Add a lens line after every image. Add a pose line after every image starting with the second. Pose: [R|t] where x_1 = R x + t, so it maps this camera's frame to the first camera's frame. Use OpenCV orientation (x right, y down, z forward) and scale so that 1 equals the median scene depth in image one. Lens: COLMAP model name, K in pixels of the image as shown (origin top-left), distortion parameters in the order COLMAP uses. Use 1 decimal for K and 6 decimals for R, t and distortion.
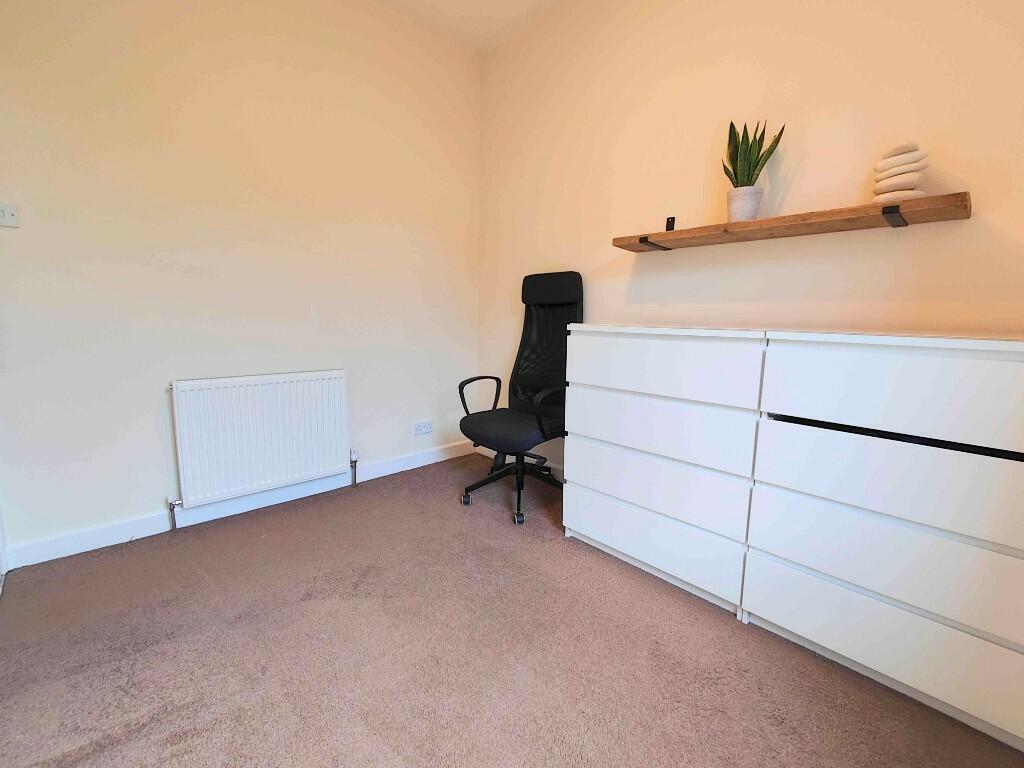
lens RADIAL K [[453.6, 0, 511.8], [0, 453.6, 377.9], [0, 0, 1]] dist [0.011572, 0.001426]
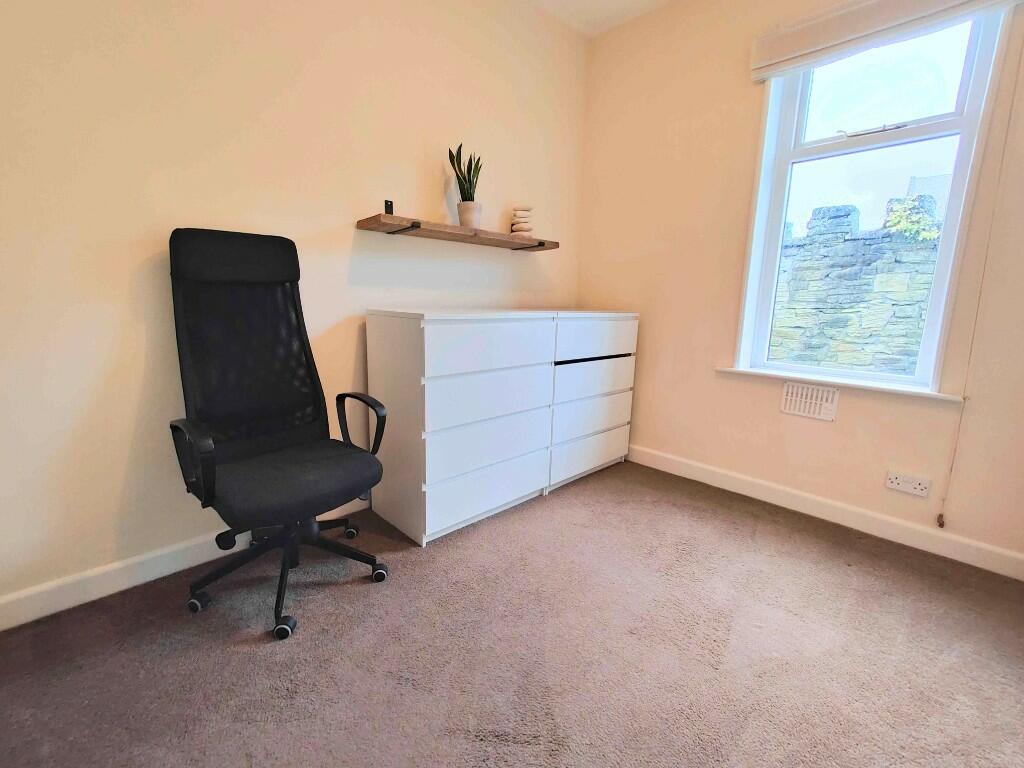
lens RADIAL K [[453.6, 0, 511.0], [0, 453.6, 387.8], [0, 0, 1]] dist [0.011572, 0.001426]
pose [[-0.033522, -0.204881, 0.978213, -0.806507], [0.122187, 0.970581, 0.207470, -0.147355], [-0.991941, 0.126480, -0.007502, 0.898356]]
